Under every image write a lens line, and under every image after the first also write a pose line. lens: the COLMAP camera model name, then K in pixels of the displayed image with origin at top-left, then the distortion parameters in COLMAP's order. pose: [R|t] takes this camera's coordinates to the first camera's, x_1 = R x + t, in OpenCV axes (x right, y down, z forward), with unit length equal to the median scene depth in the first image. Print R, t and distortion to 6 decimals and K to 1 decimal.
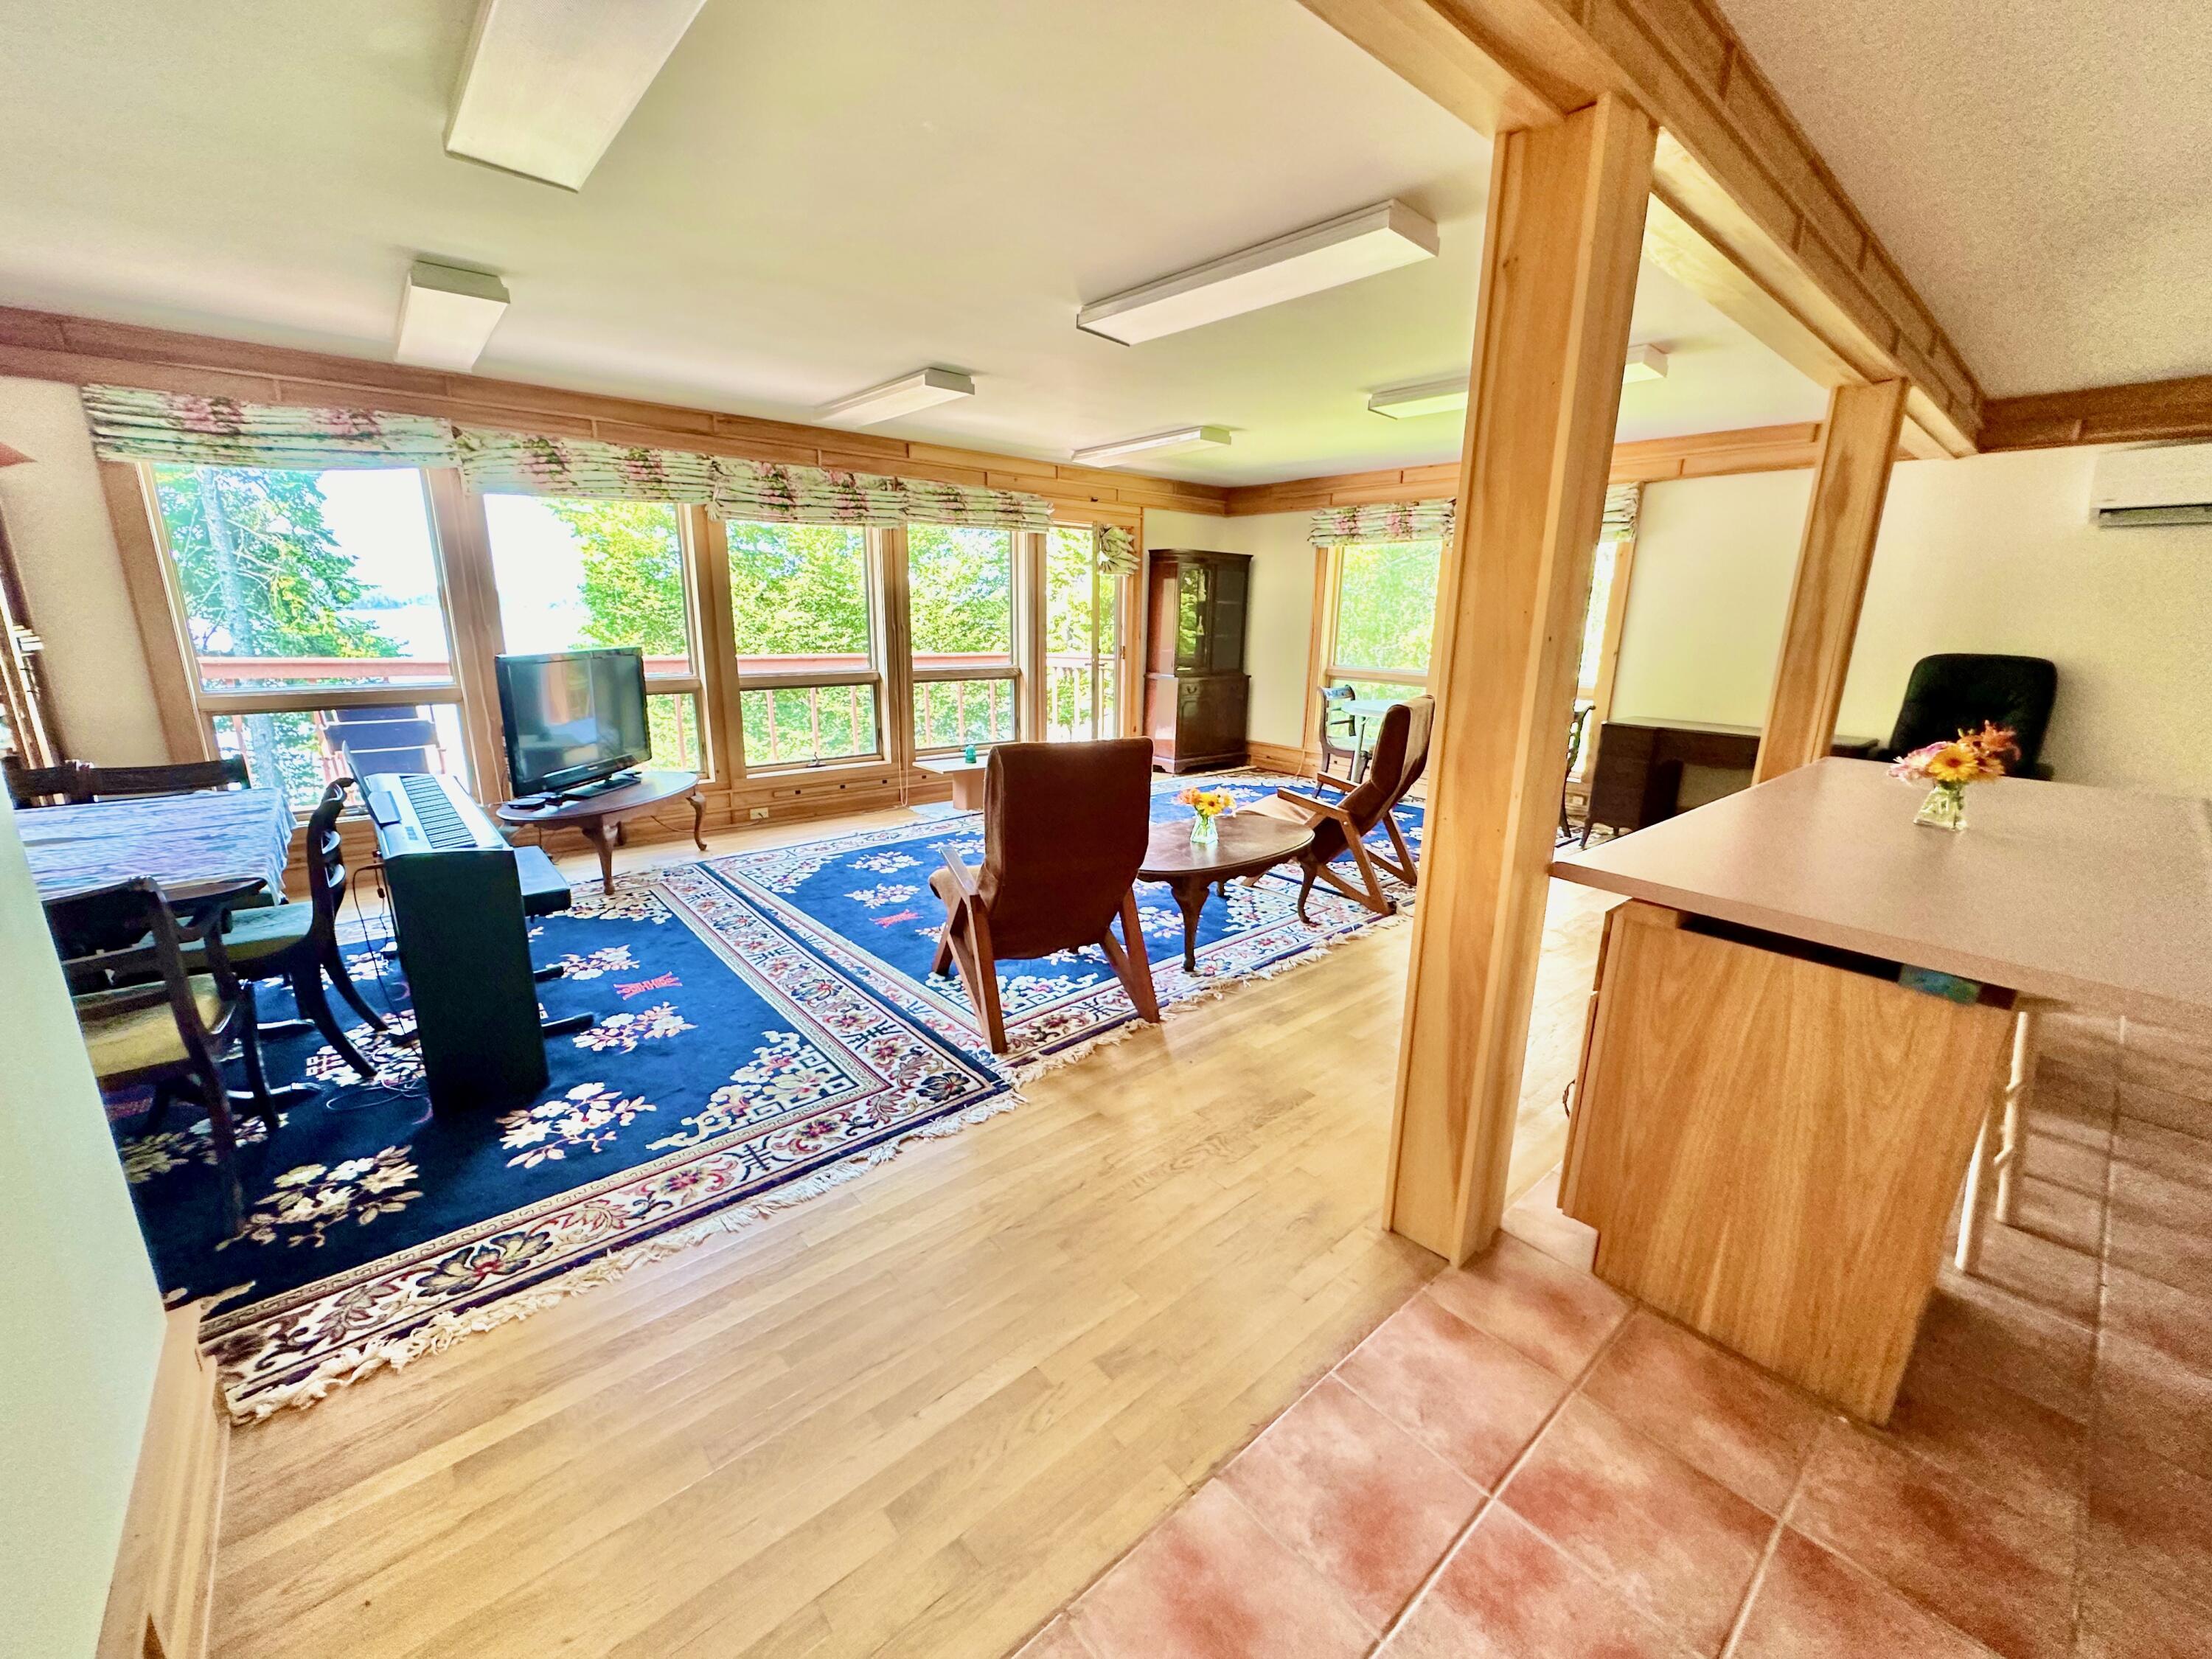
lens RADIAL K [[881.0, 0, 1106.6], [0, 881.0, 827.7], [0, 0, 1]] dist [-0.004492, 0.000237]
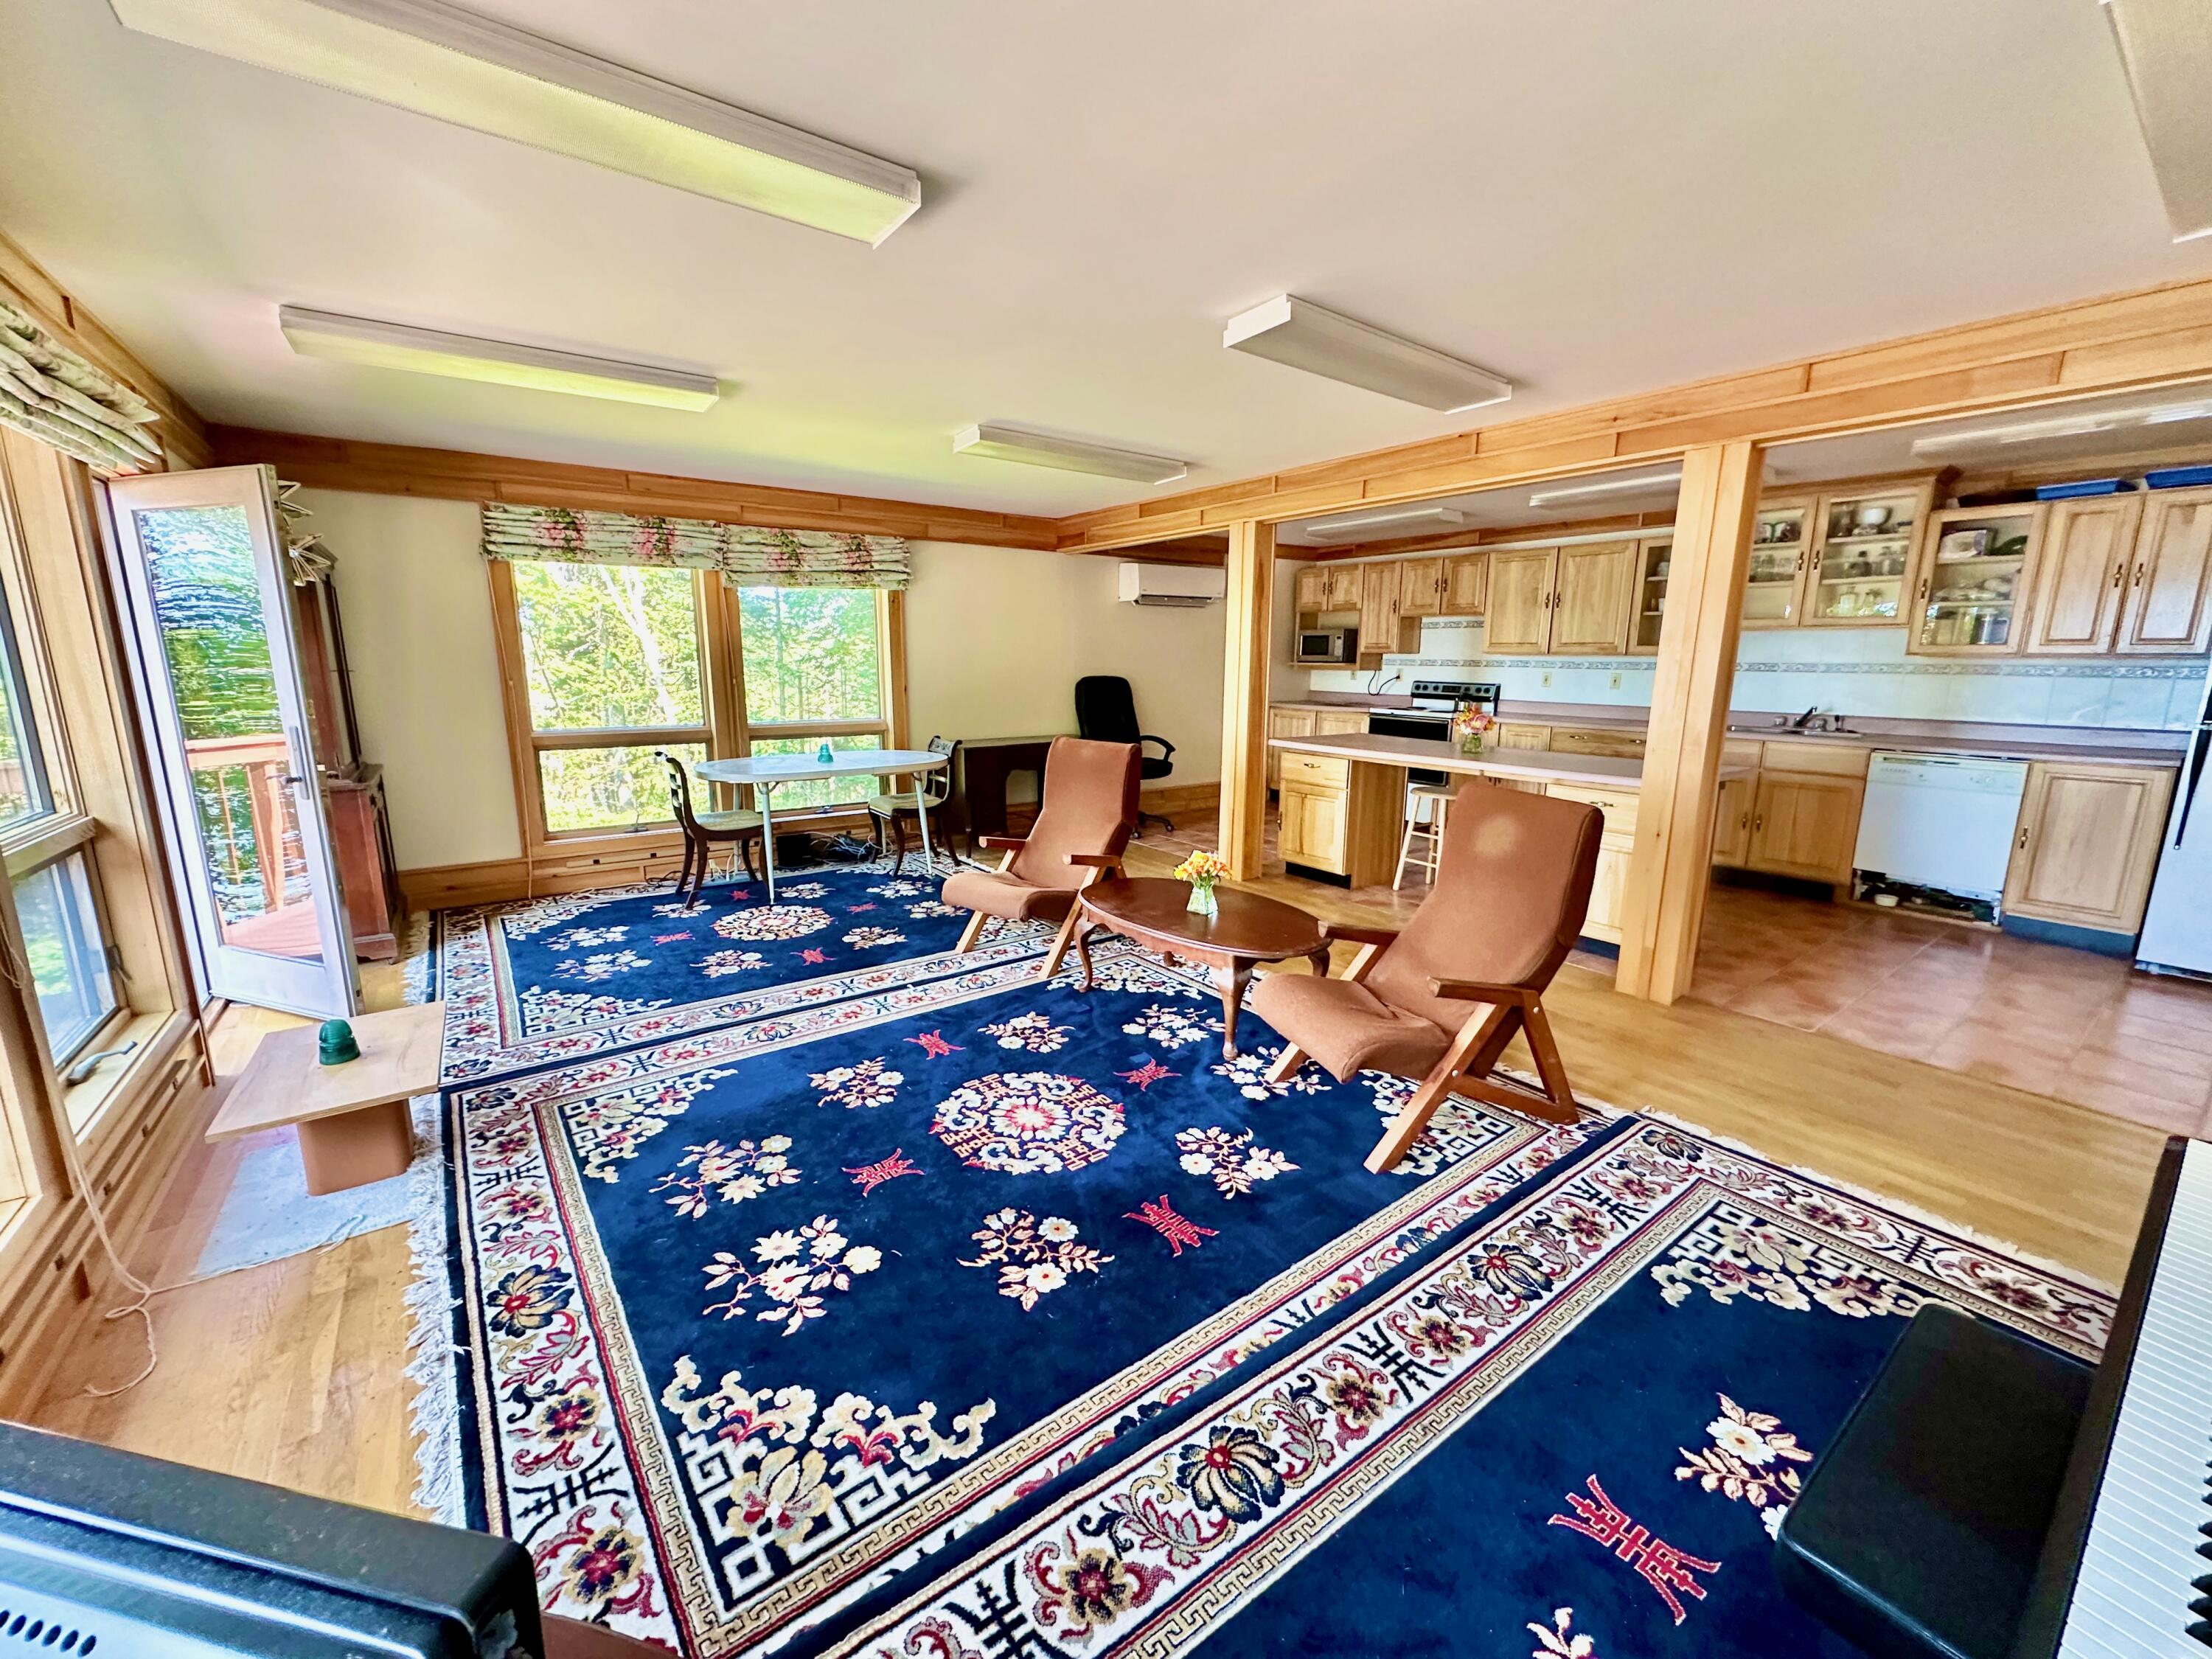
lens RADIAL K [[881.0, 0, 1106.3], [0, 881.0, 829.4], [0, 0, 1]] dist [-0.004492, 0.000237]
pose [[0.081645, -0.209388, 0.974418, -0.821634], [0.238382, 0.953408, 0.184899, -0.276074], [-0.967734, 0.217187, 0.127756, 1.032711]]
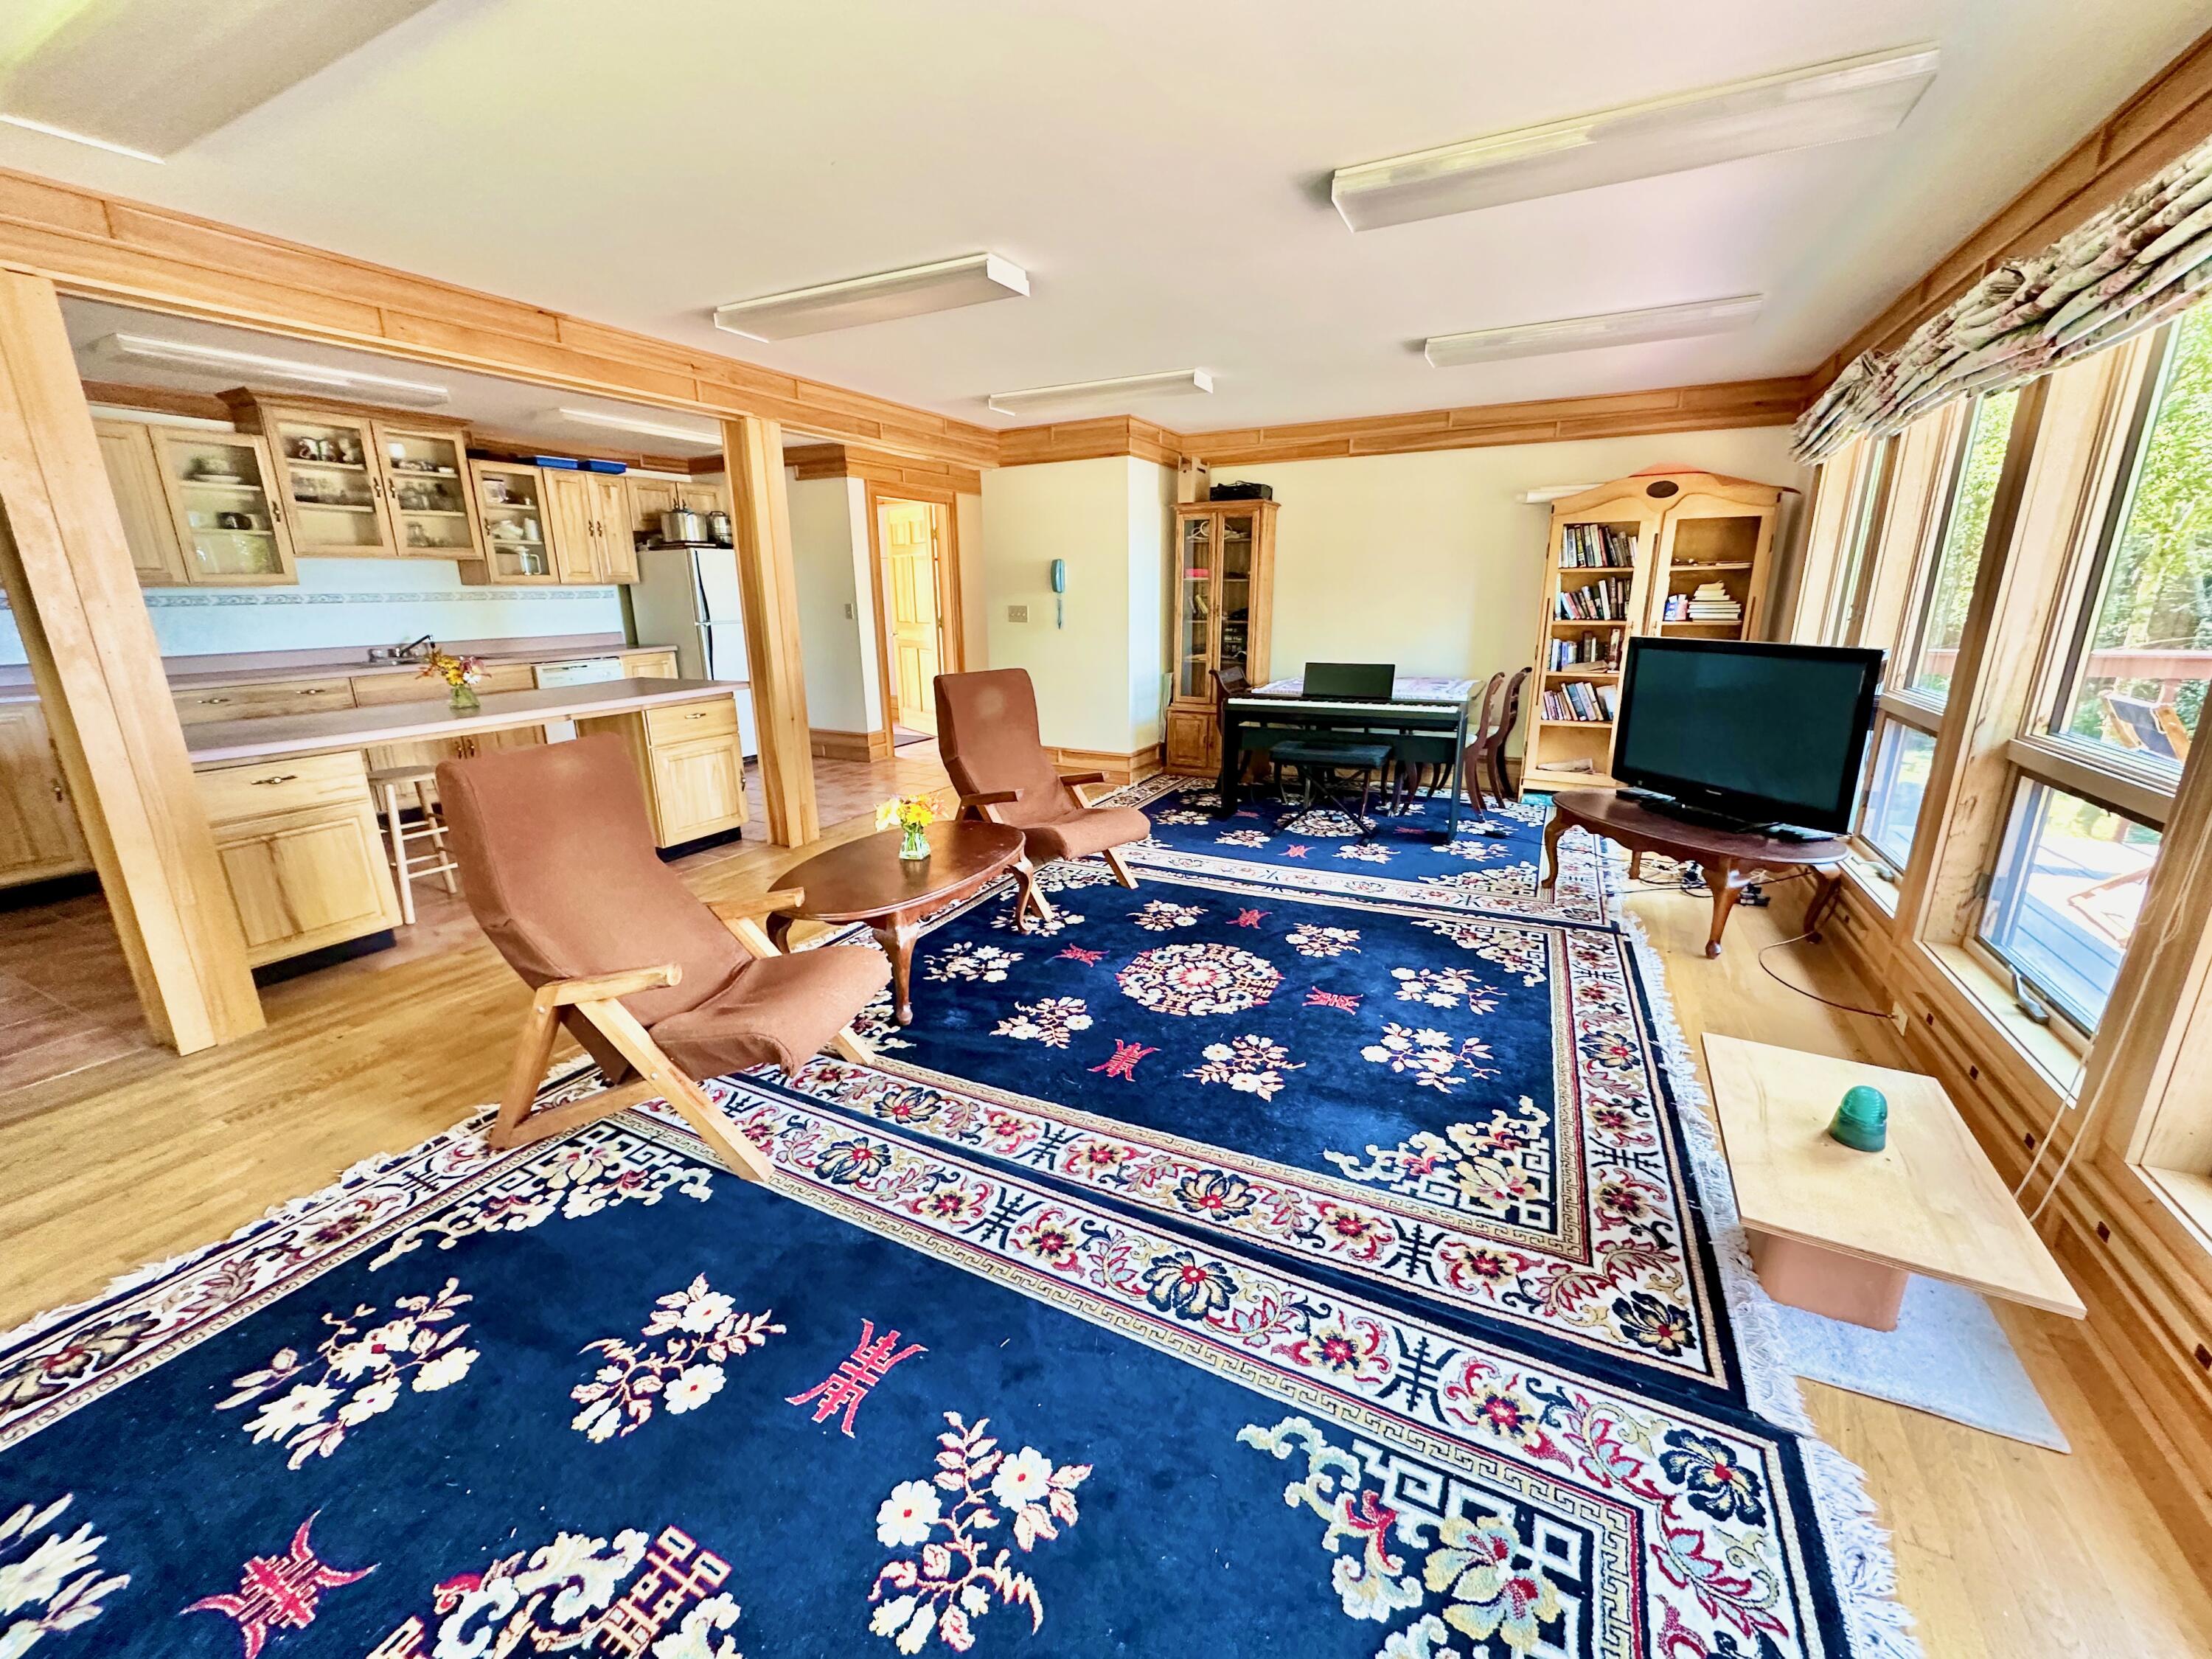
lens RADIAL K [[881.0, 0, 1099.9], [0, 881.0, 833.0], [0, 0, 1]] dist [-0.004492, 0.000237]
pose [[-0.928022, 0.093352, -0.360640, 0.269049], [-0.095569, 0.876034, 0.472685, -0.455337], [0.360059, 0.473128, -0.804057, 1.865593]]
